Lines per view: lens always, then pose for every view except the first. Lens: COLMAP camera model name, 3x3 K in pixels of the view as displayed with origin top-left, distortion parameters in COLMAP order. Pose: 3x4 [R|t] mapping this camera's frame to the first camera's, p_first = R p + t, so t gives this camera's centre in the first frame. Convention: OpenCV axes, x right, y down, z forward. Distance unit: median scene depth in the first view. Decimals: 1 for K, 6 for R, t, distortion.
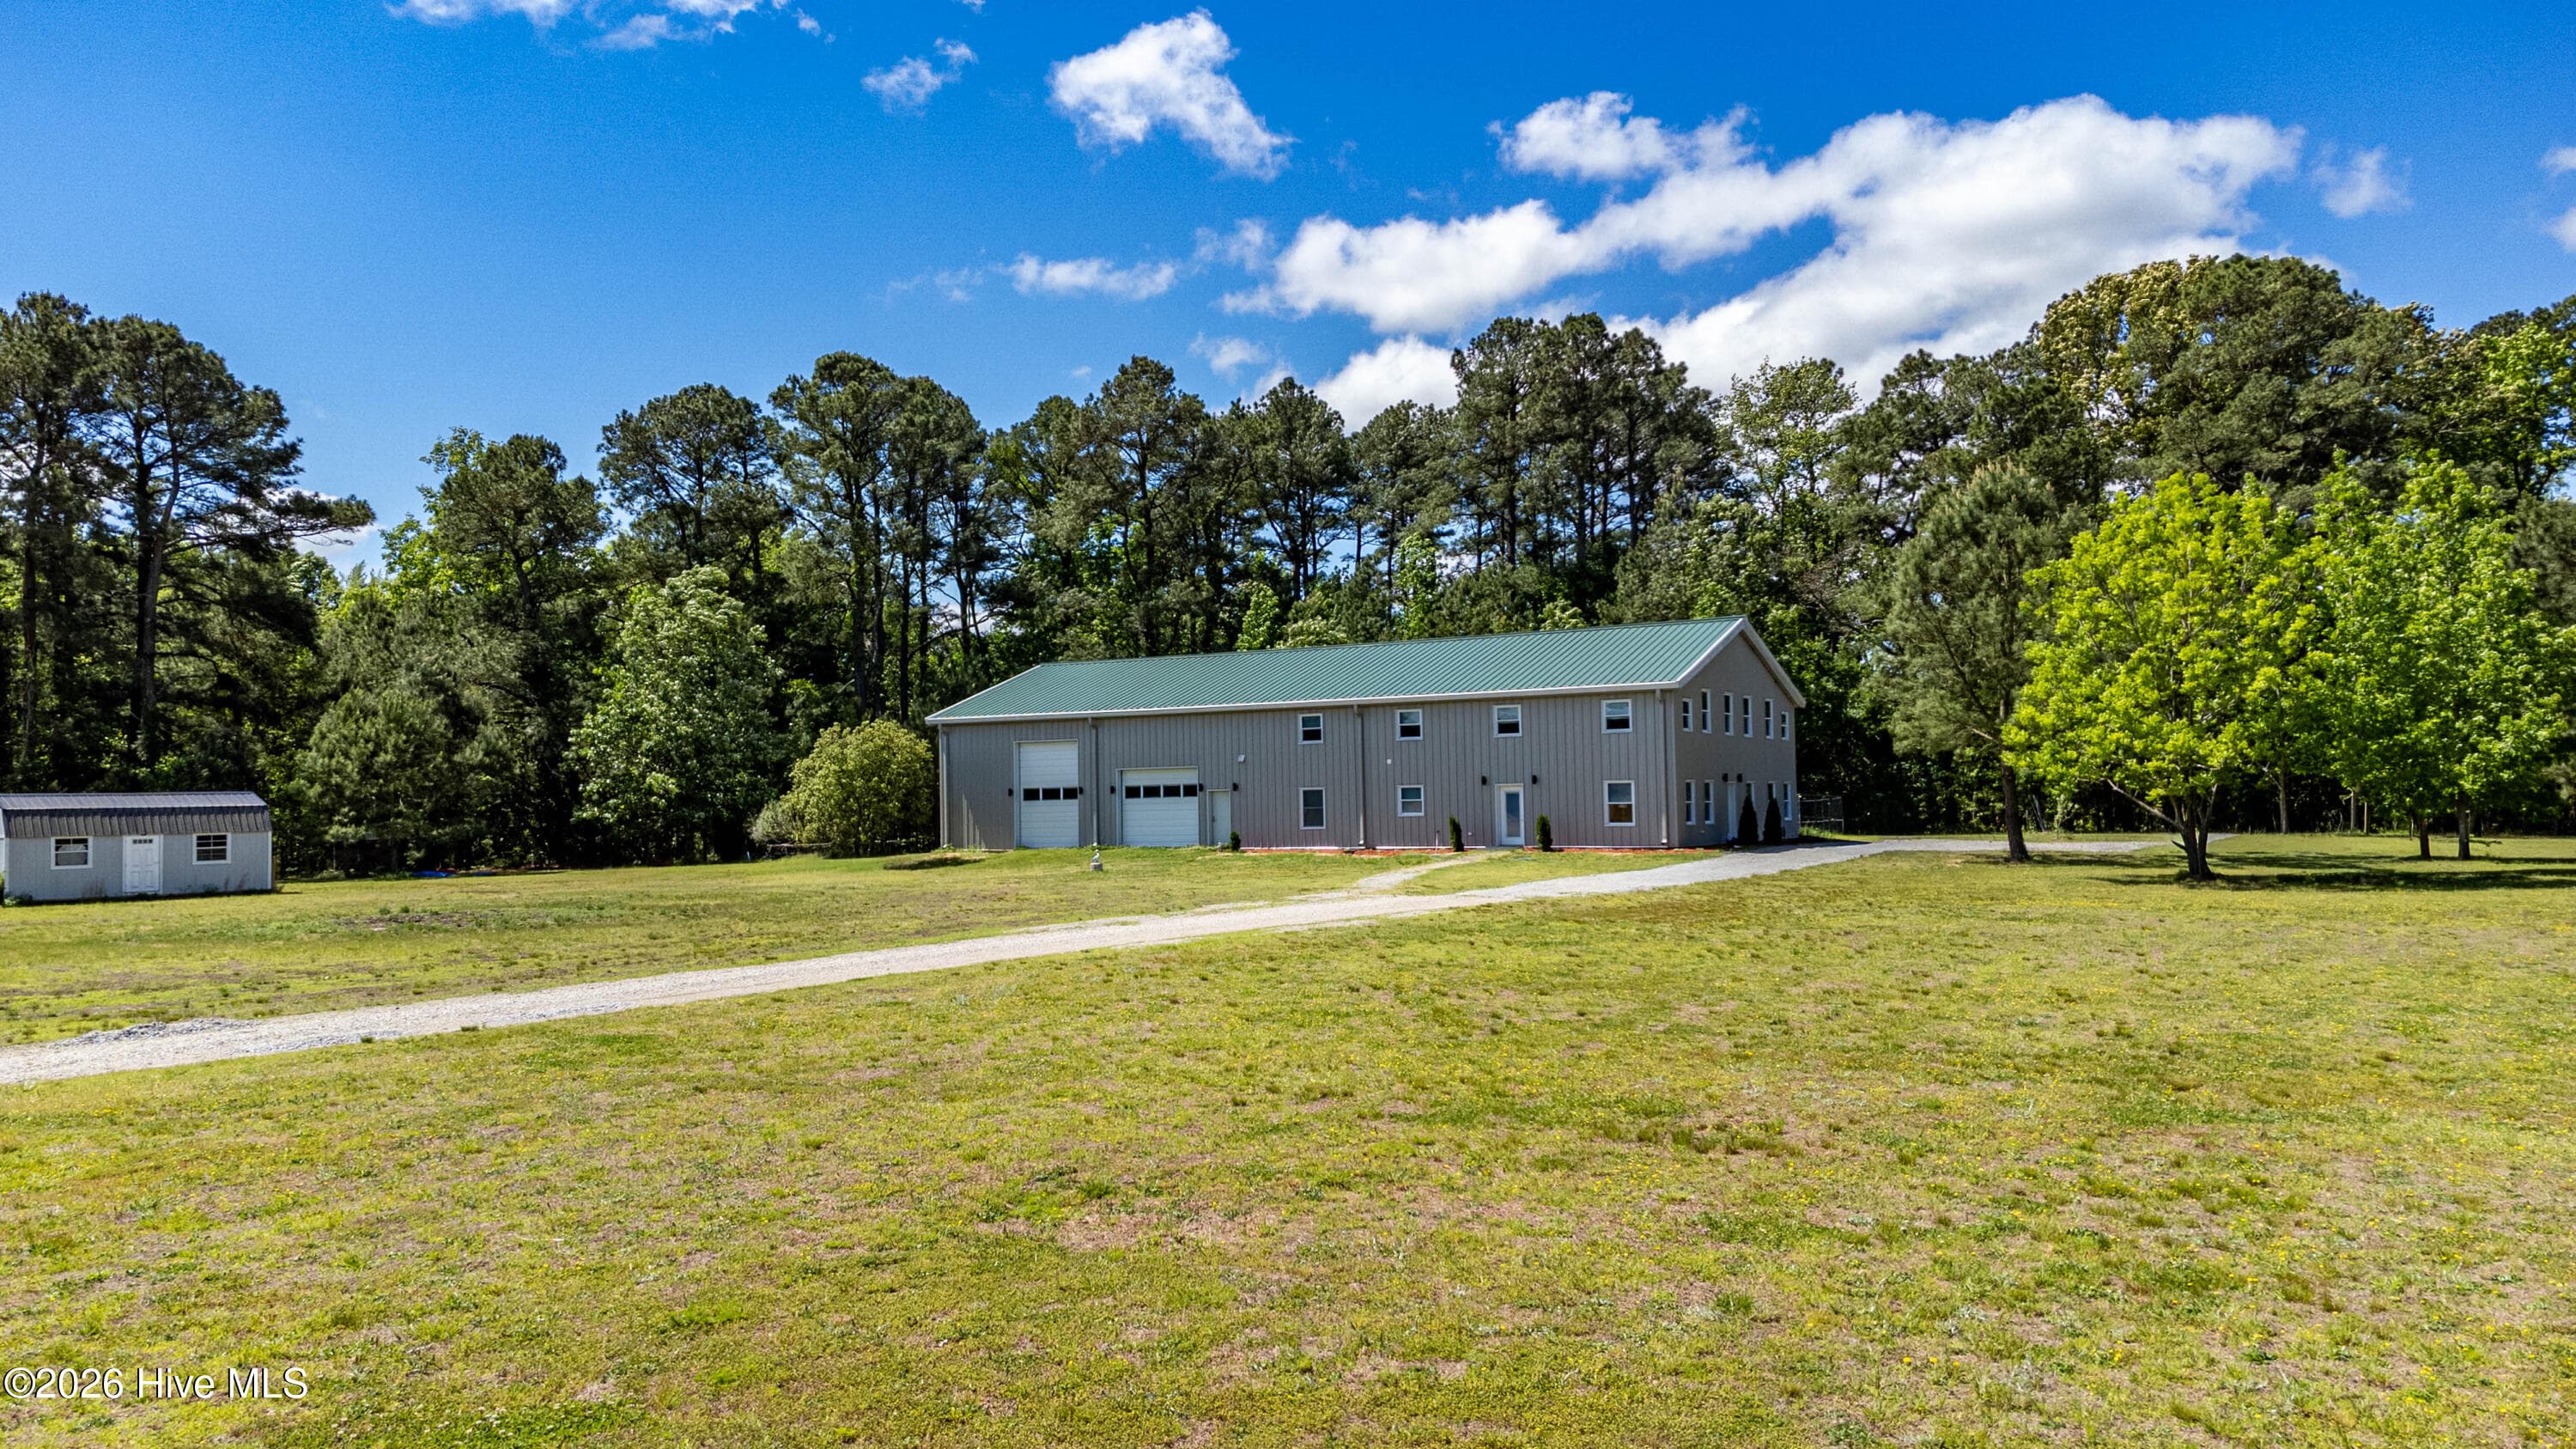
lens RADIAL K [[1898.3, 0, 1250.1], [0, 1898.3, 723.0], [0, 0, 1]] dist [0.284292, -0.200271]
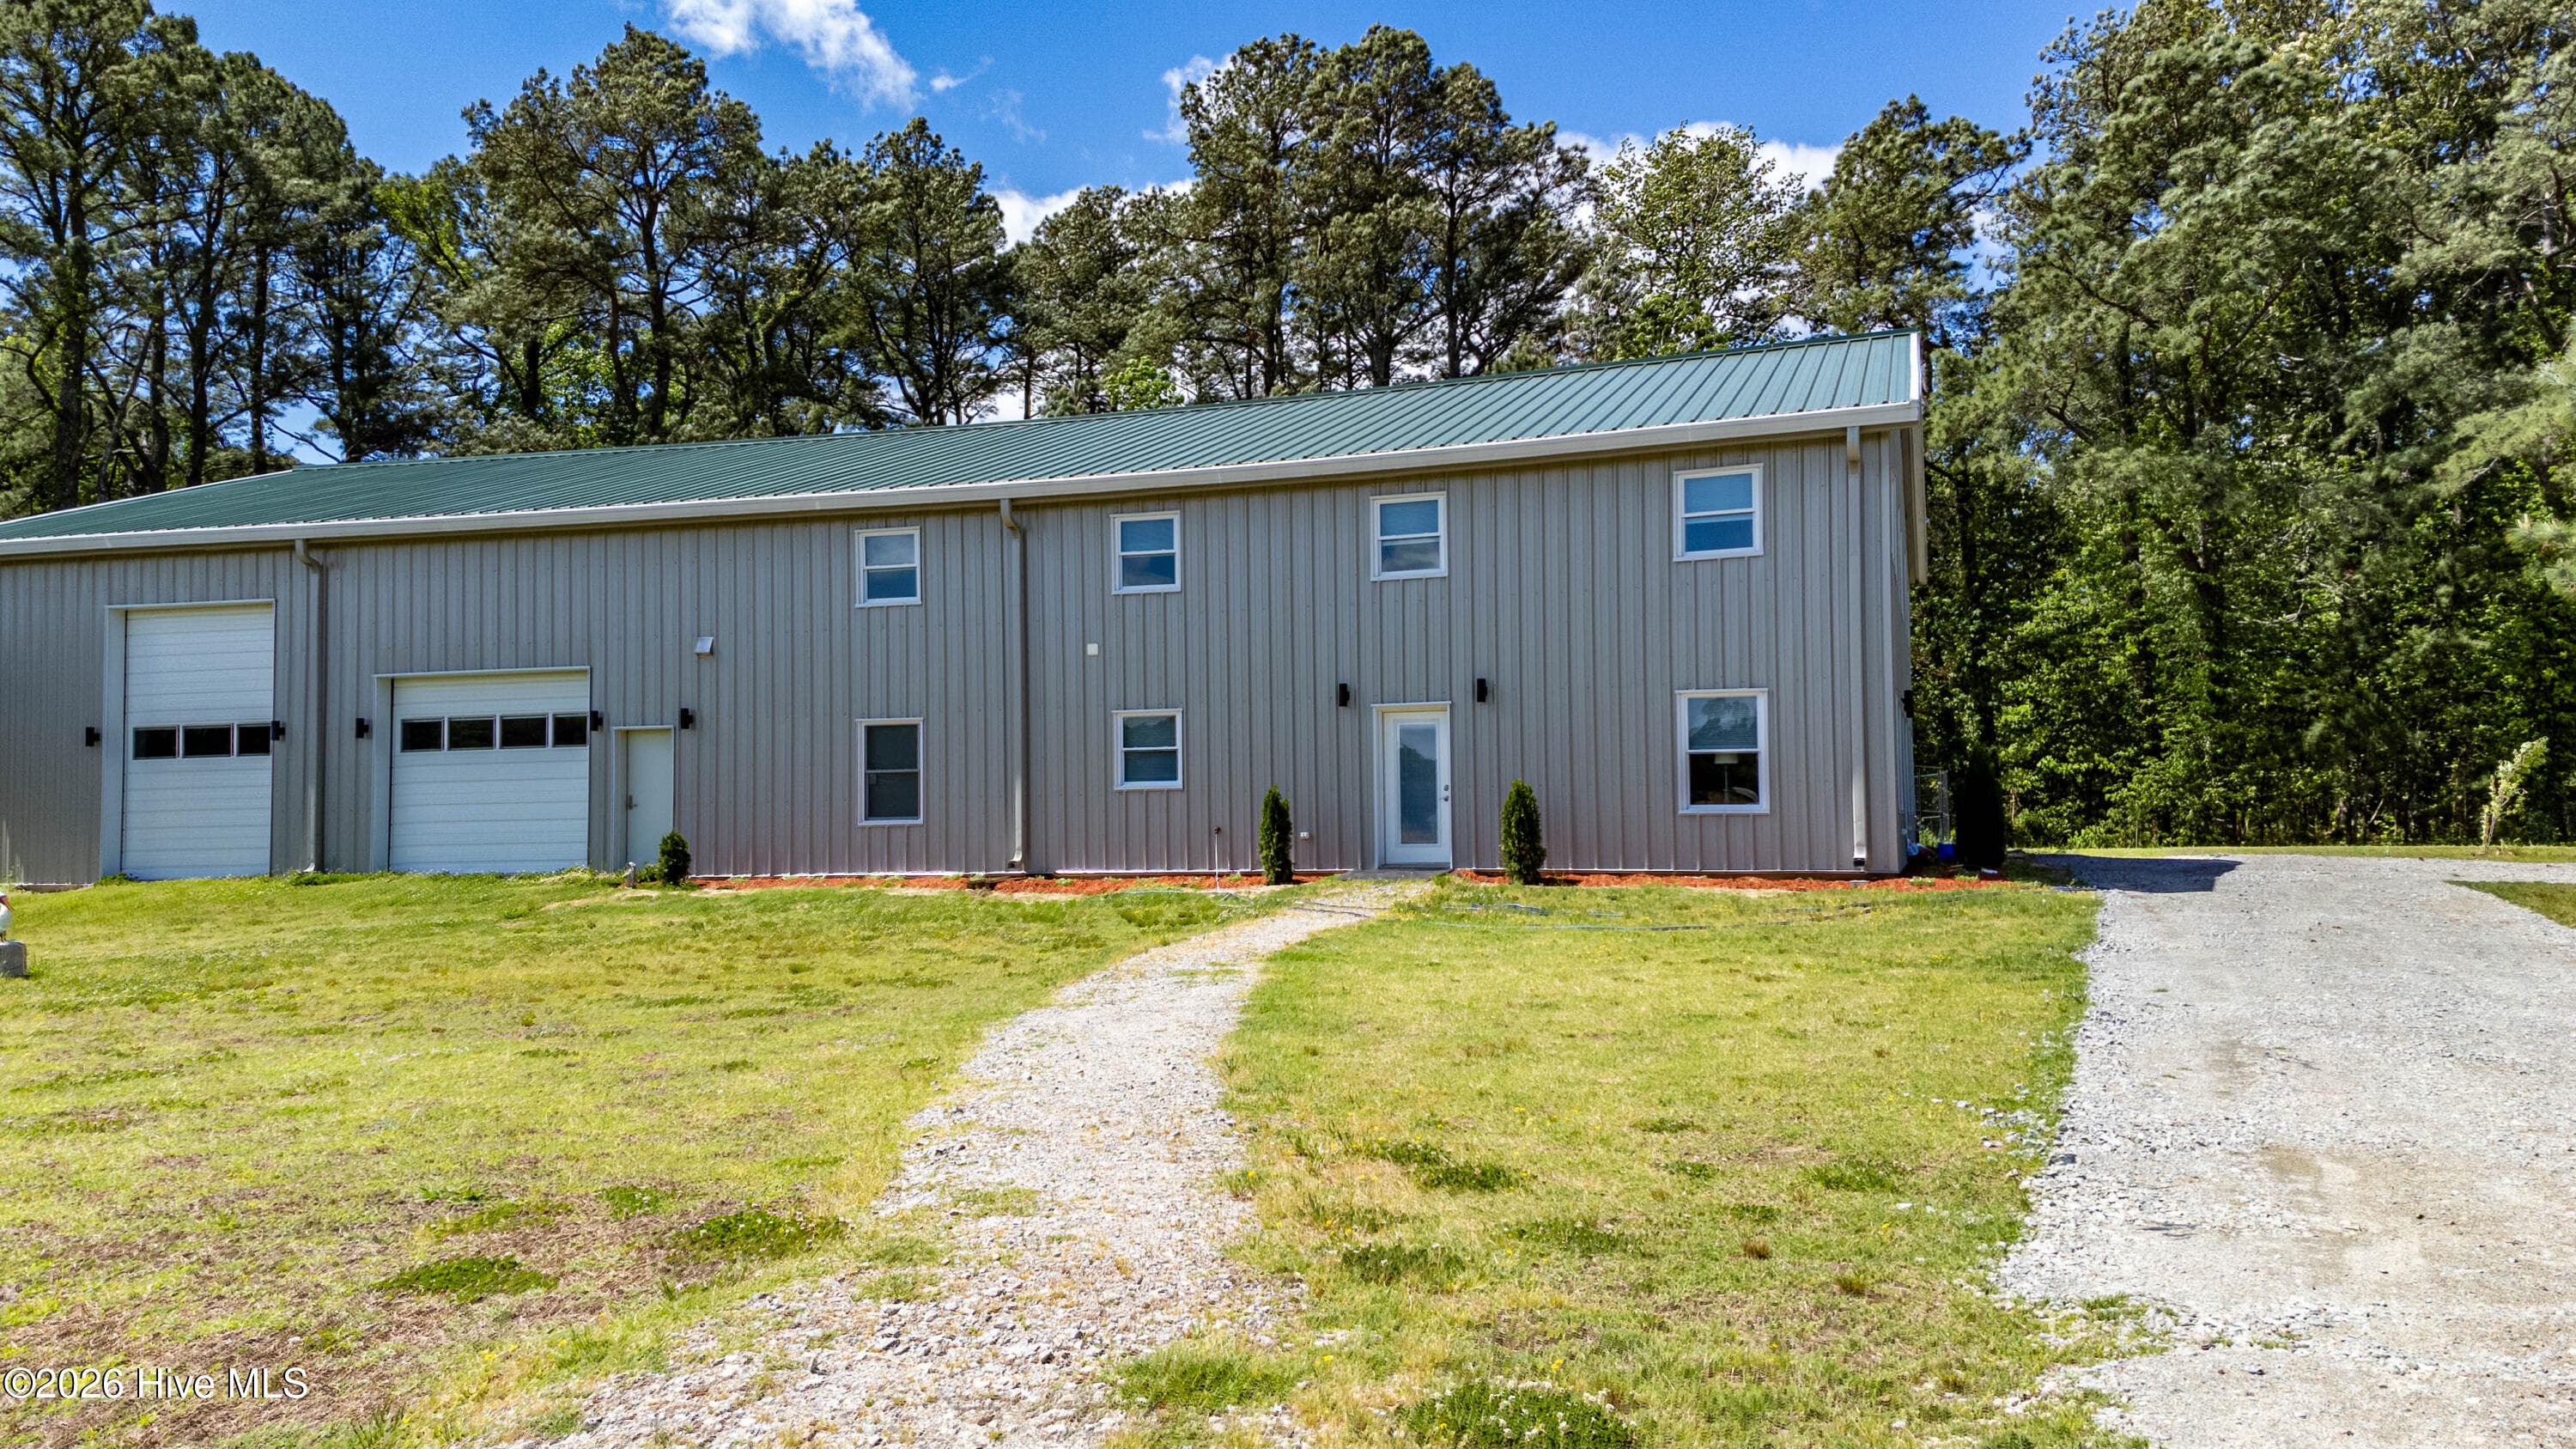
lens RADIAL K [[1934.6, 0, 1254.0], [0, 1934.6, 724.8], [0, 0, 1]] dist [0.294420, -0.278332]
pose [[0.984959, 0.019087, 0.171728, 0.036146], [-0.016769, 0.999748, -0.014938, 0.038240], [-0.171970, 0.011834, 0.985031, 0.573330]]
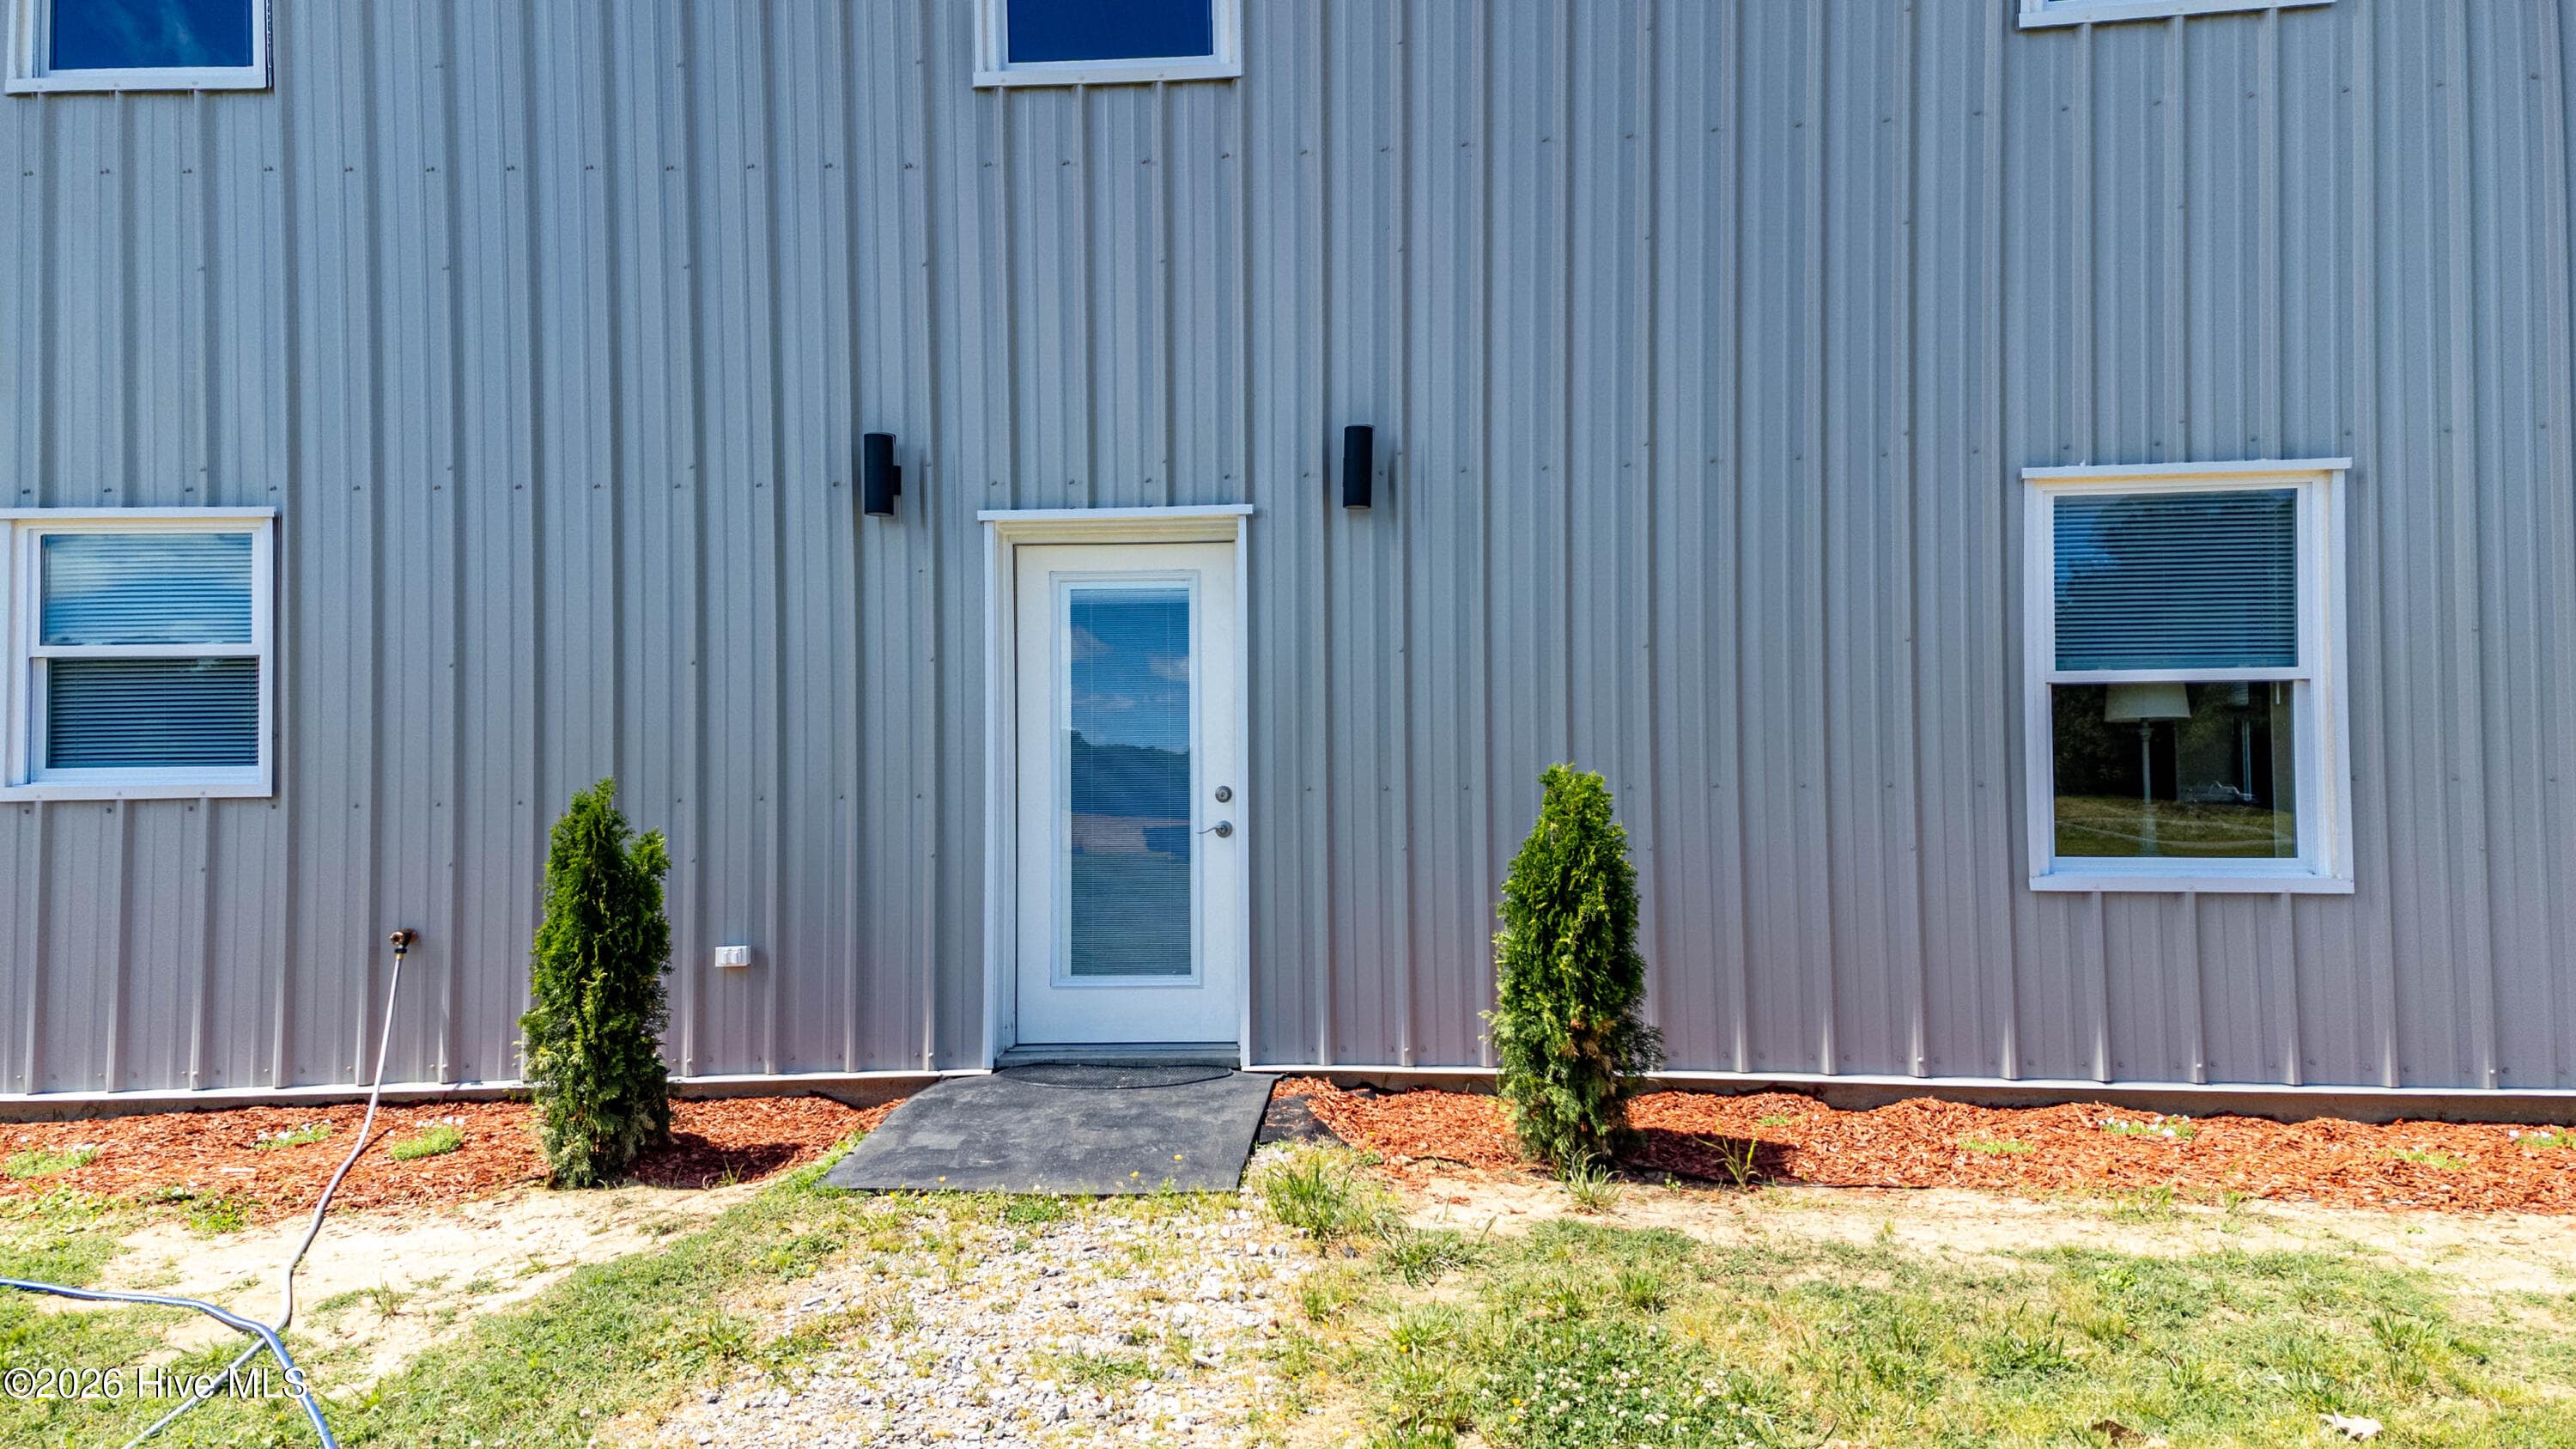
lens RADIAL K [[1898.3, 0, 1250.1], [0, 1898.3, 723.0], [0, 0, 1]] dist [0.284292, -0.200271]
pose [[0.912481, 0.028603, 0.408117, 0.087986], [-0.027107, 0.999588, -0.009450, 0.040848], [-0.408219, -0.002440, 0.912881, 0.810730]]
